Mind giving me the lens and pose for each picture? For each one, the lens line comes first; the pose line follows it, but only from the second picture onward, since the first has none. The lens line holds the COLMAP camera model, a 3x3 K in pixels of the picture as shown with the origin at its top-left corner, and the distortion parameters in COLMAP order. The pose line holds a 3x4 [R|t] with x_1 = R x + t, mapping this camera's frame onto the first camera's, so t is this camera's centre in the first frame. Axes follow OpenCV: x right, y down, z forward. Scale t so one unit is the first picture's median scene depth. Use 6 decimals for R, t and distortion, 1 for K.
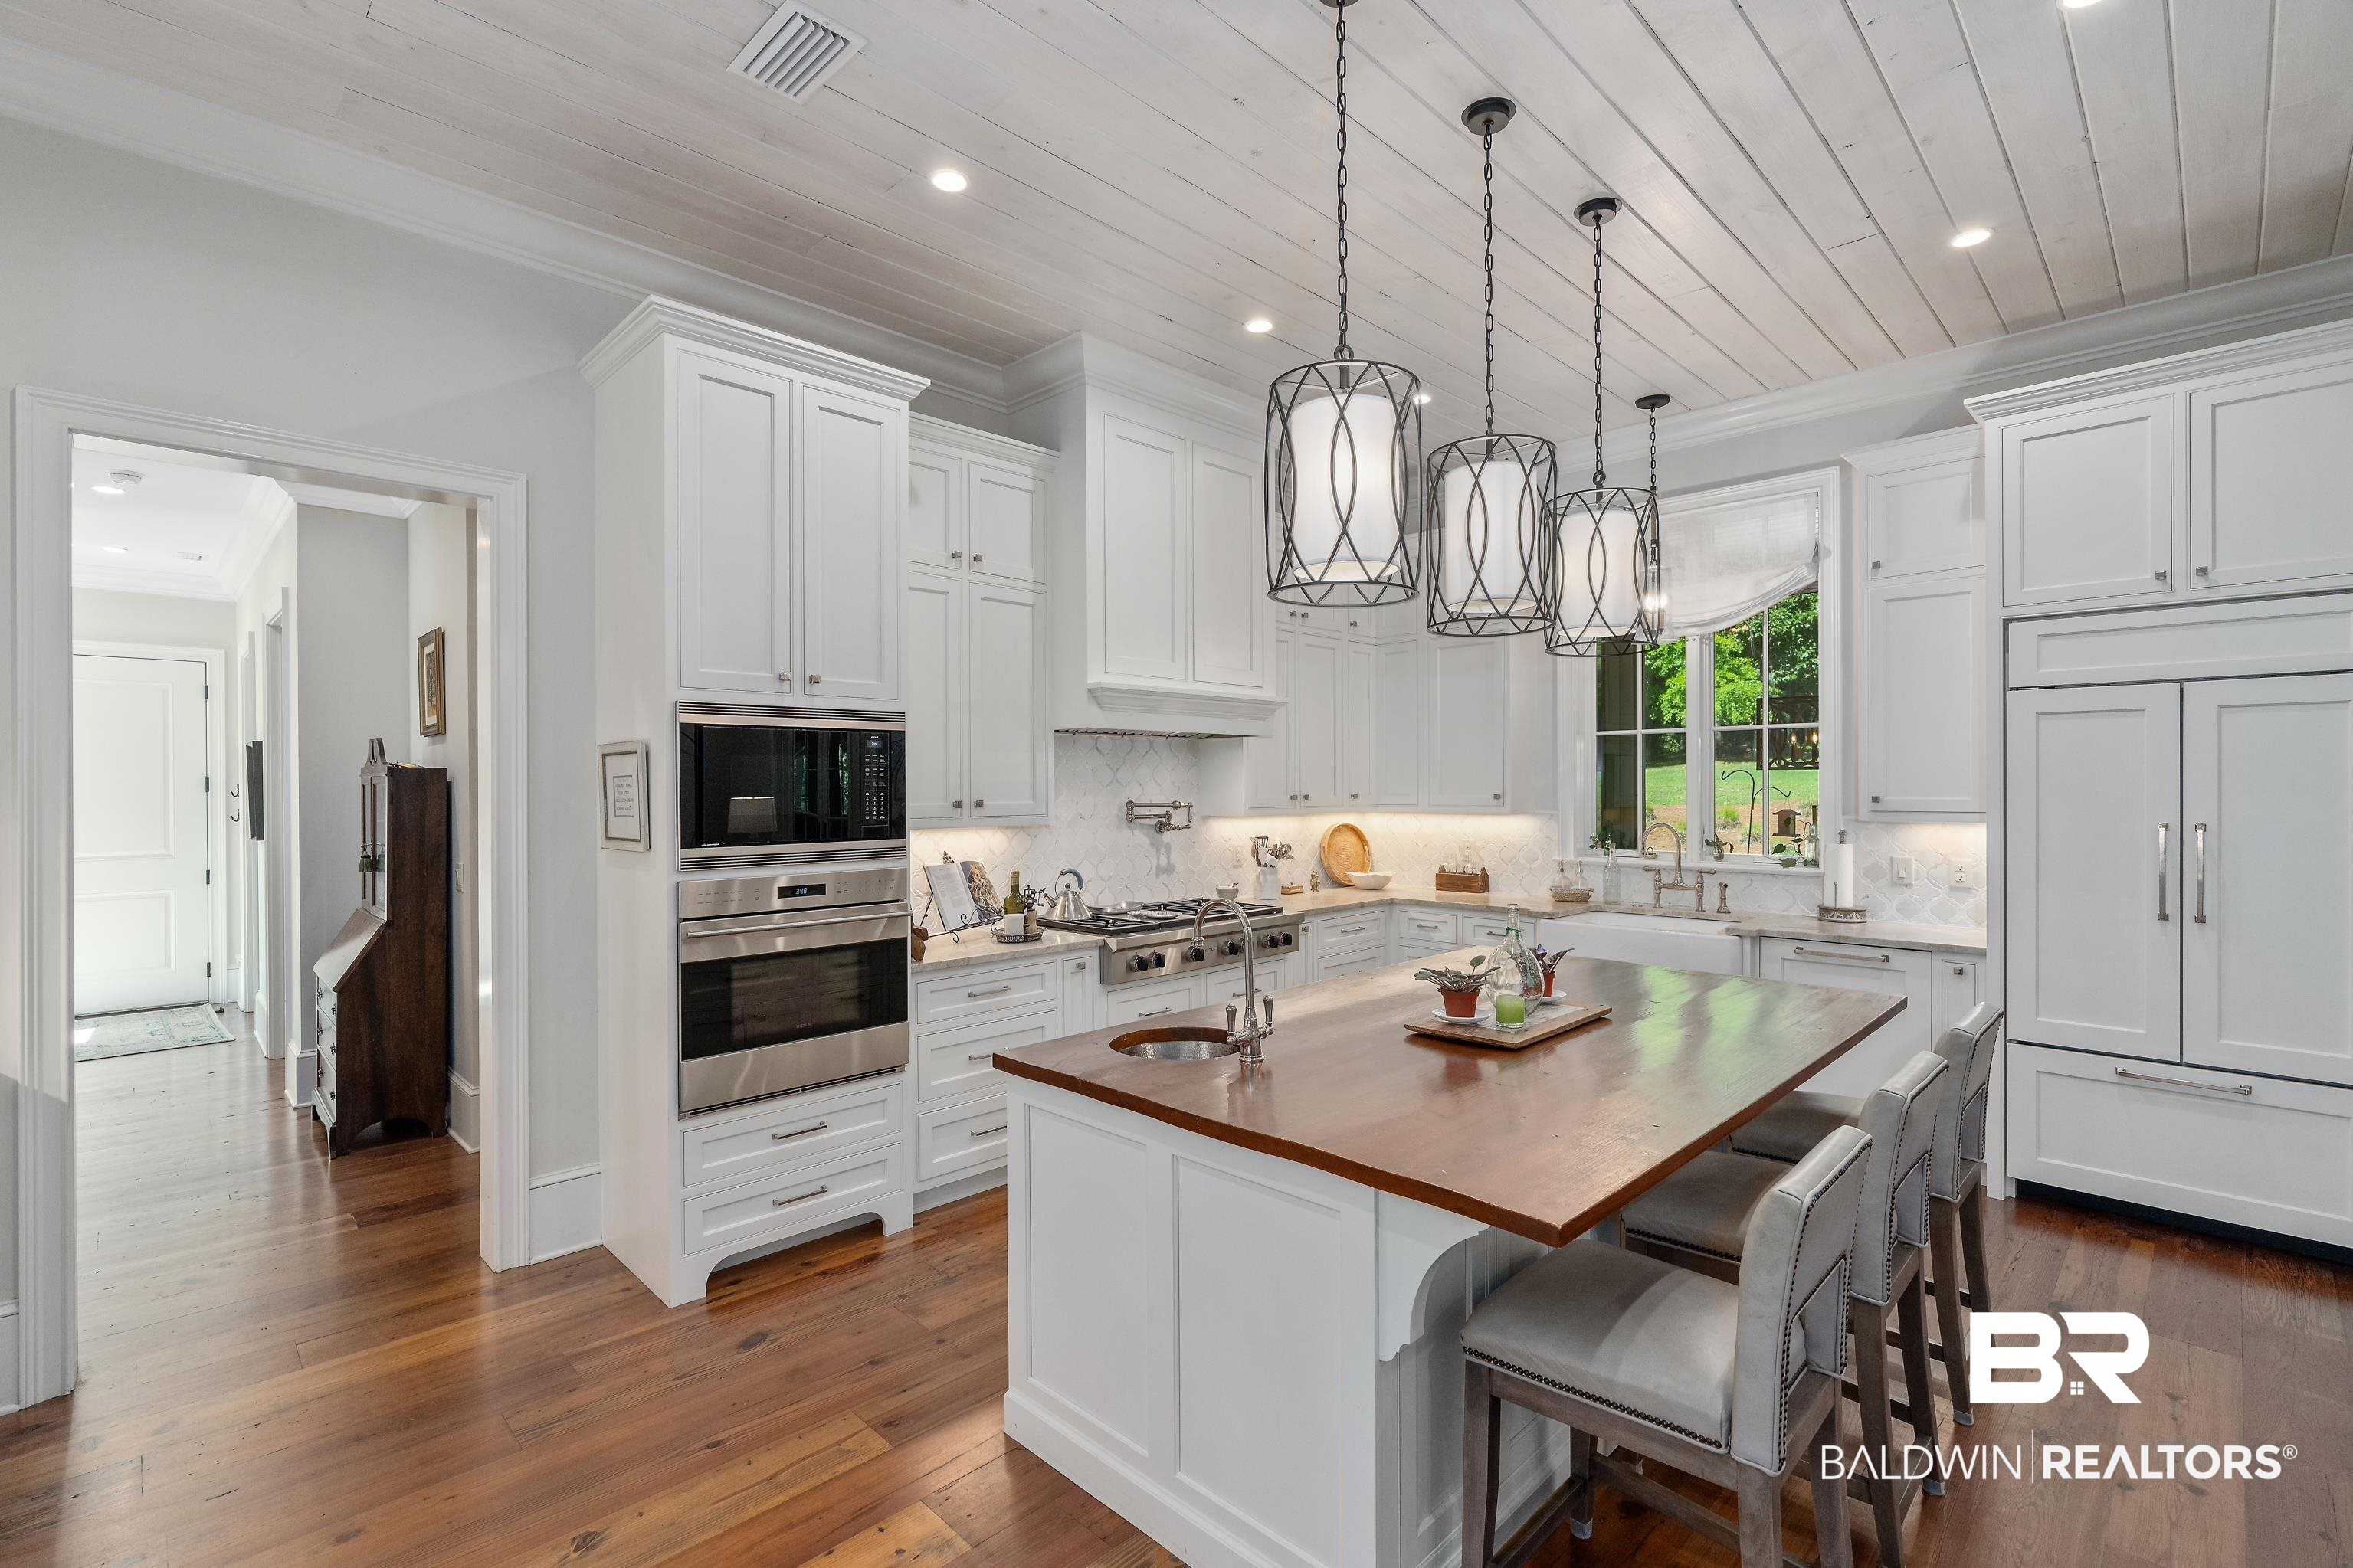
lens RADIAL K [[1058.0, 0, 1182.0], [0, 1058.0, 786.2], [0, 0, 1]] dist [-0.006729, 0.002331]
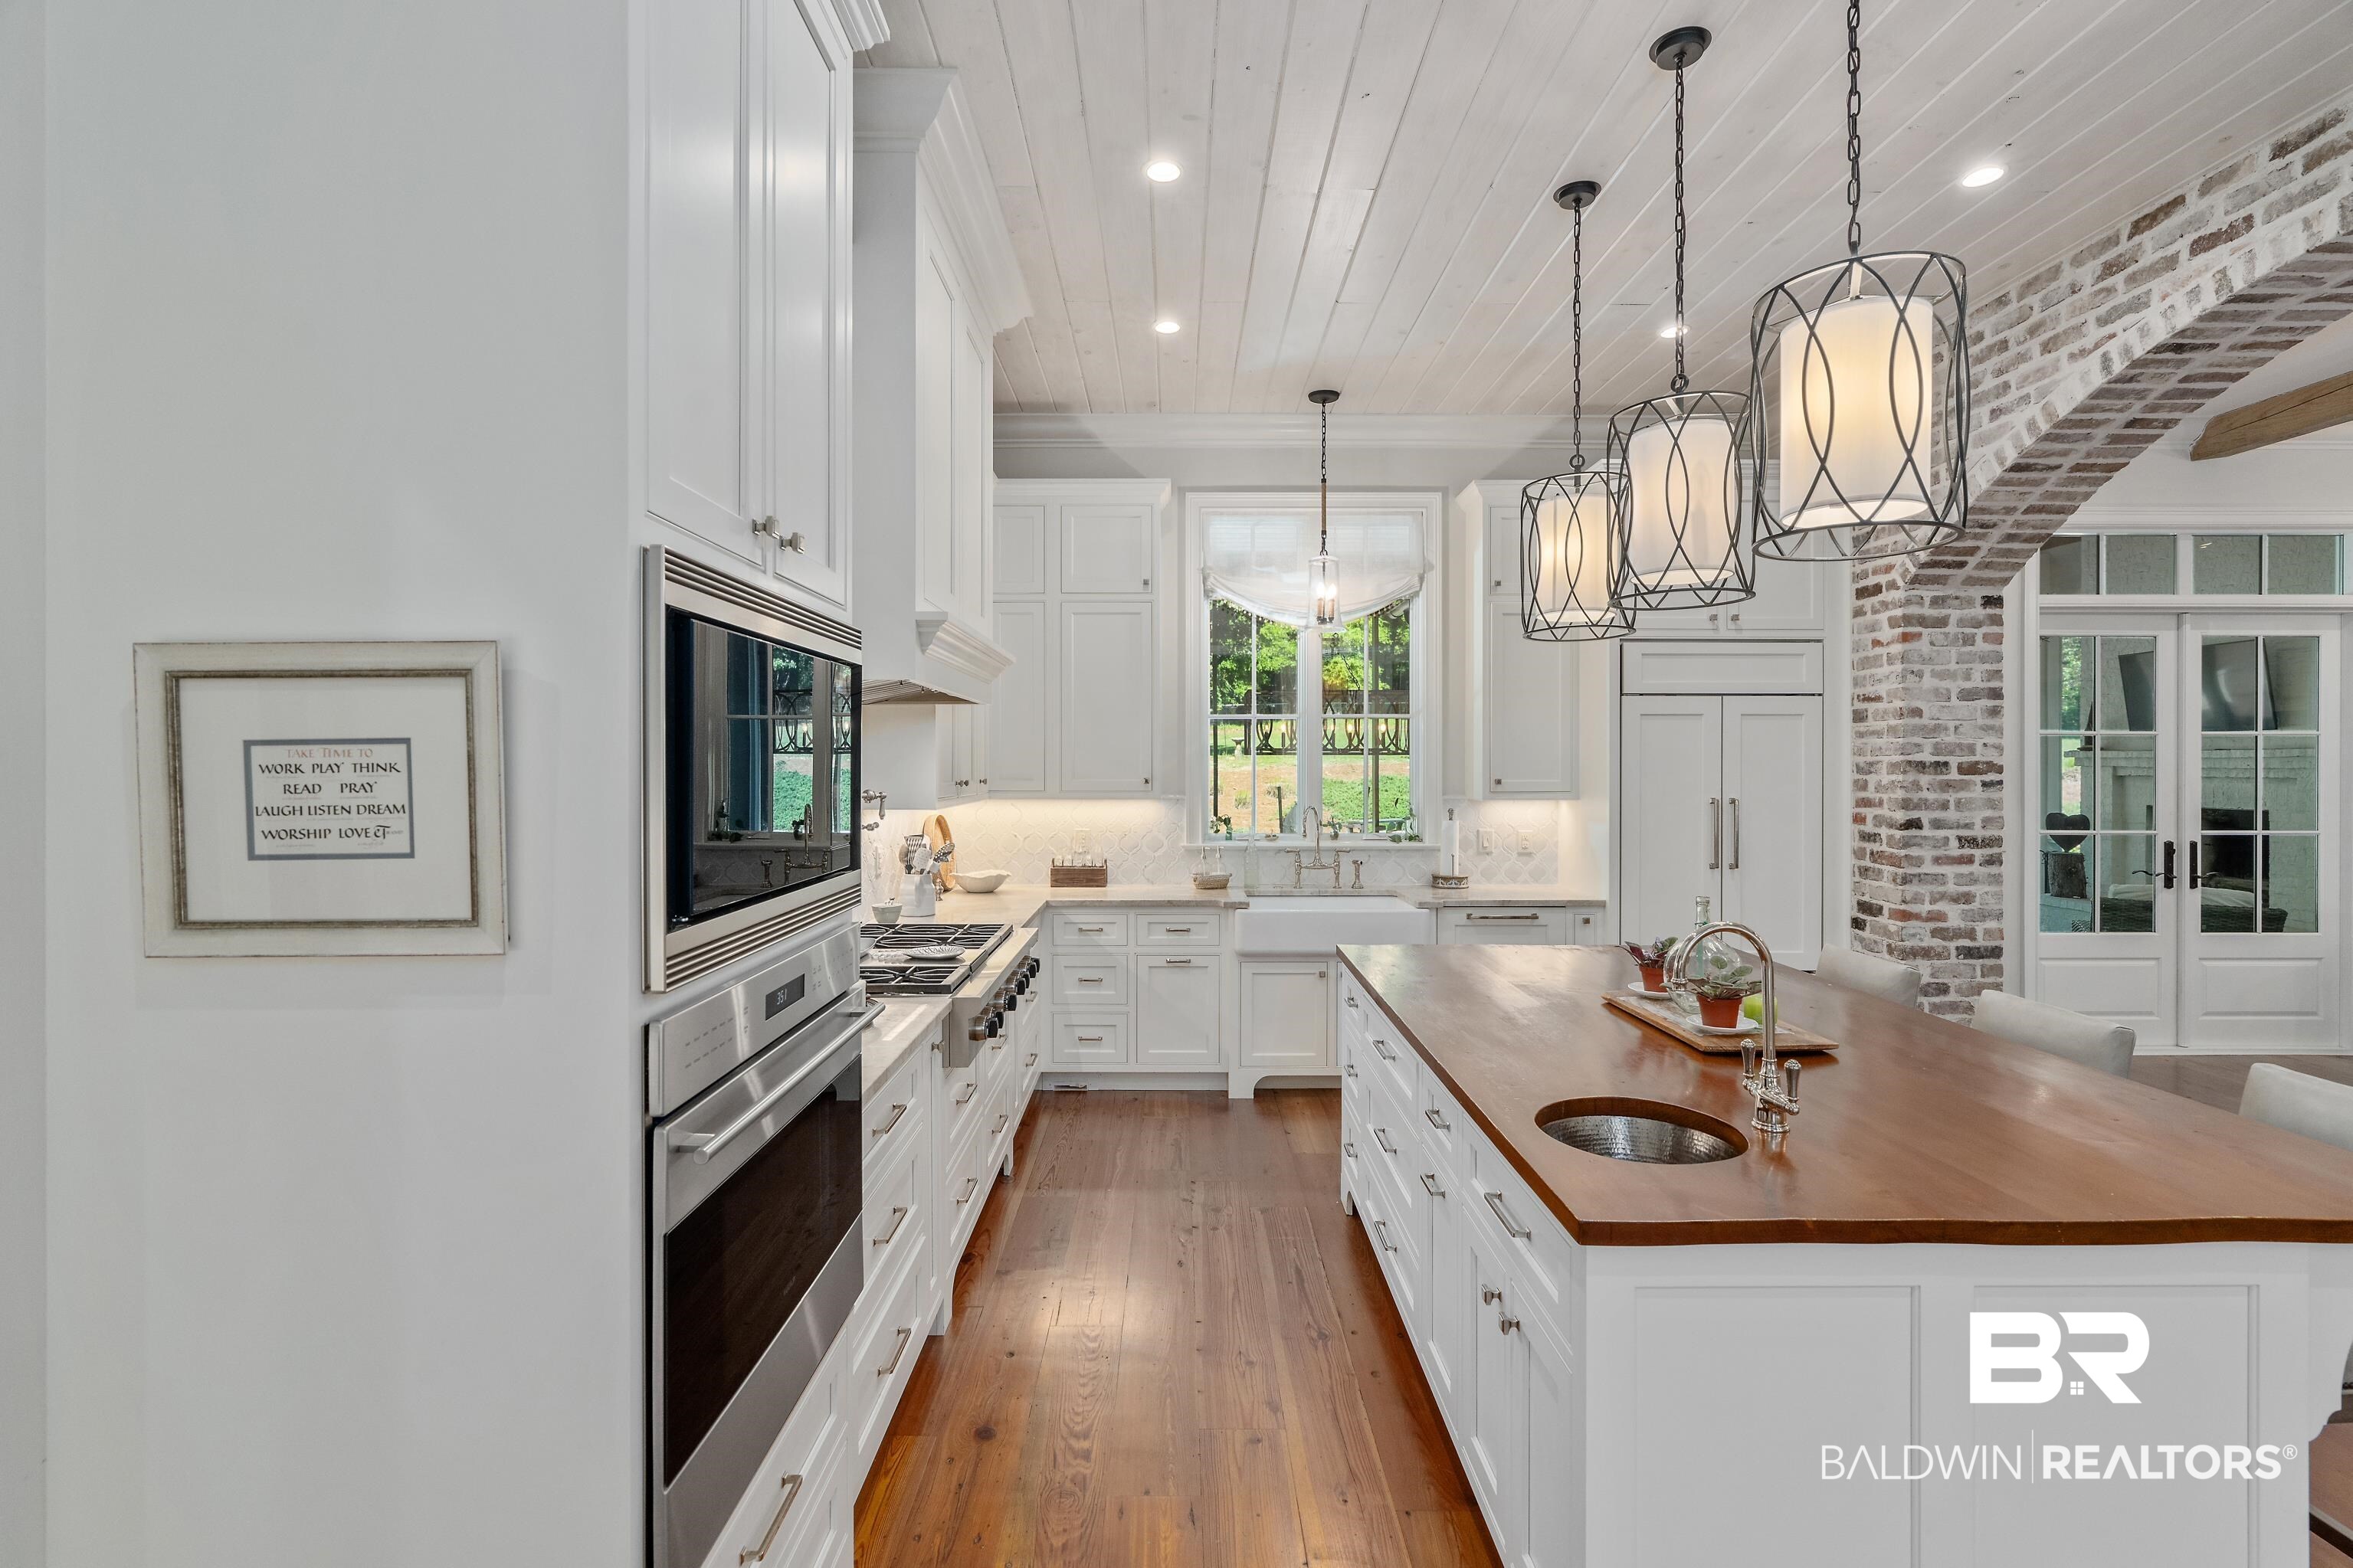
lens RADIAL K [[1058.0, 0, 1184.5], [0, 1058.0, 771.5], [0, 0, 1]] dist [-0.006729, 0.002331]
pose [[0.701828, 0.000571, 0.712346, -0.420533], [-0.003399, 0.999991, 0.002548, -0.001272], [-0.712338, -0.004210, 0.701824, 0.409858]]
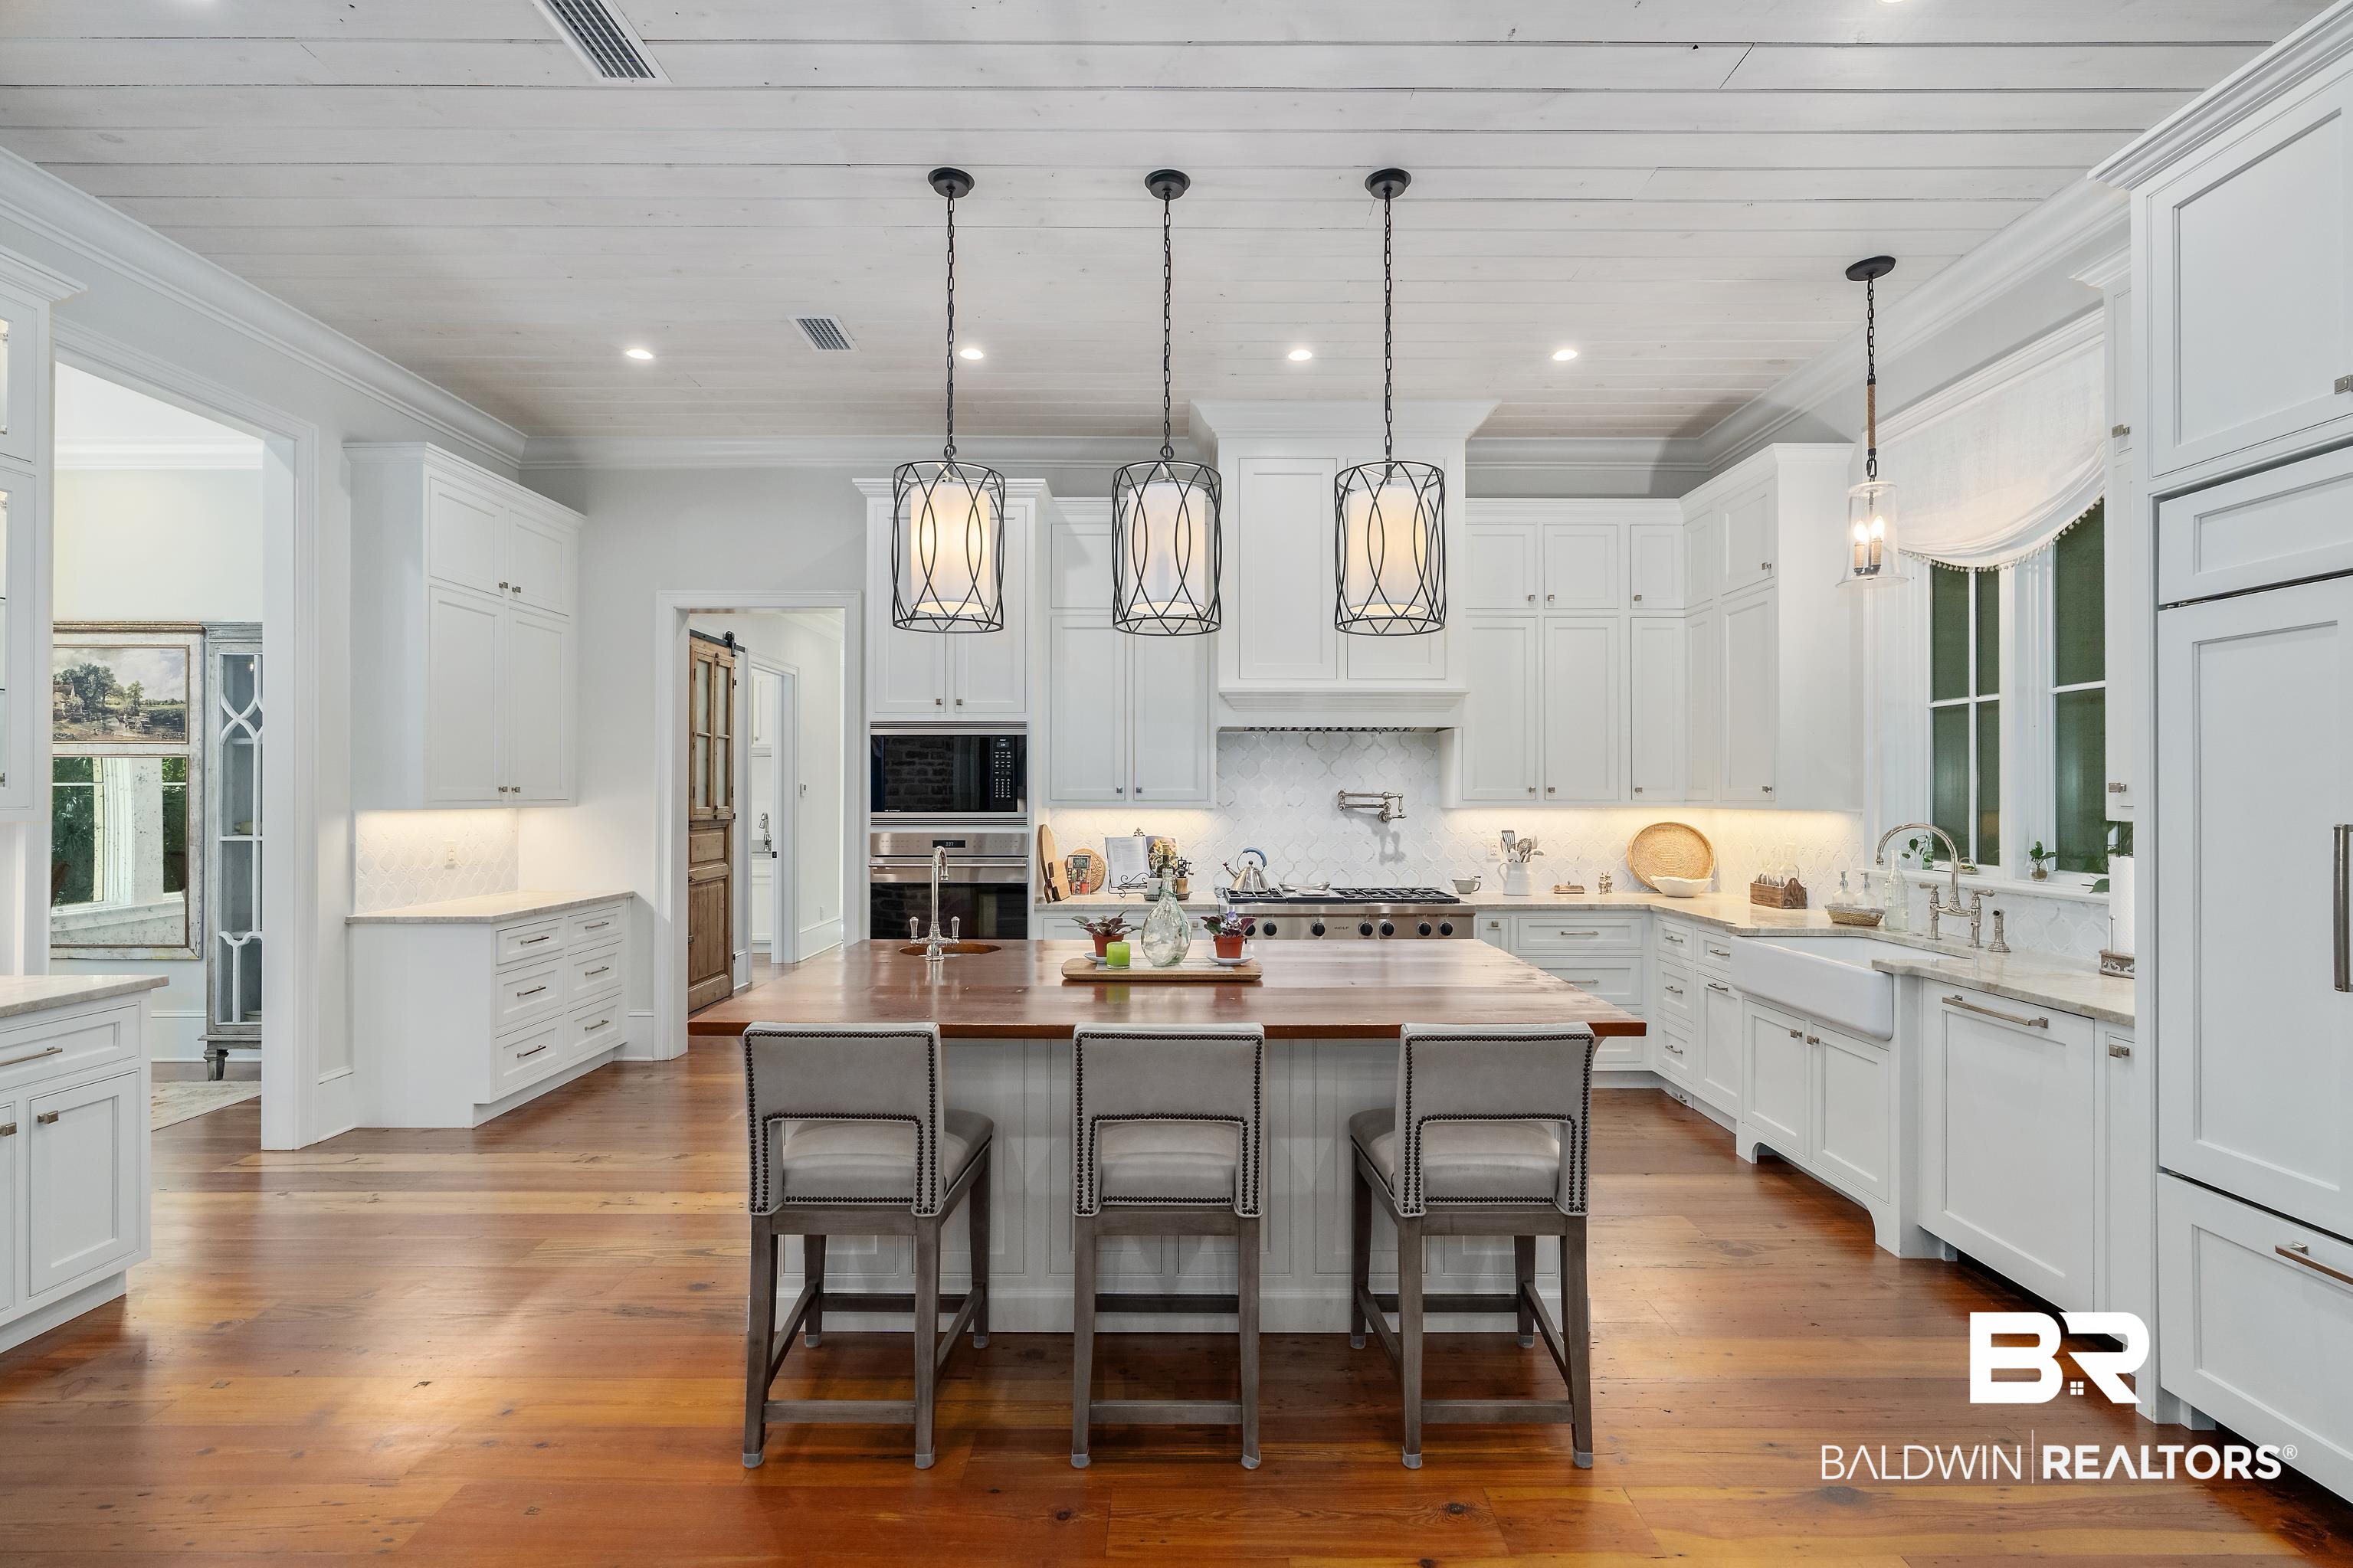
lens RADIAL K [[1058.0, 0, 1184.9], [0, 1058.0, 781.6], [0, 0, 1]] dist [-0.006729, 0.002331]
pose [[0.710477, -0.004002, -0.703709, 0.690801], [-0.005094, 0.999928, -0.010829, 0.018803], [0.703702, 0.011279, 0.710406, 0.124613]]
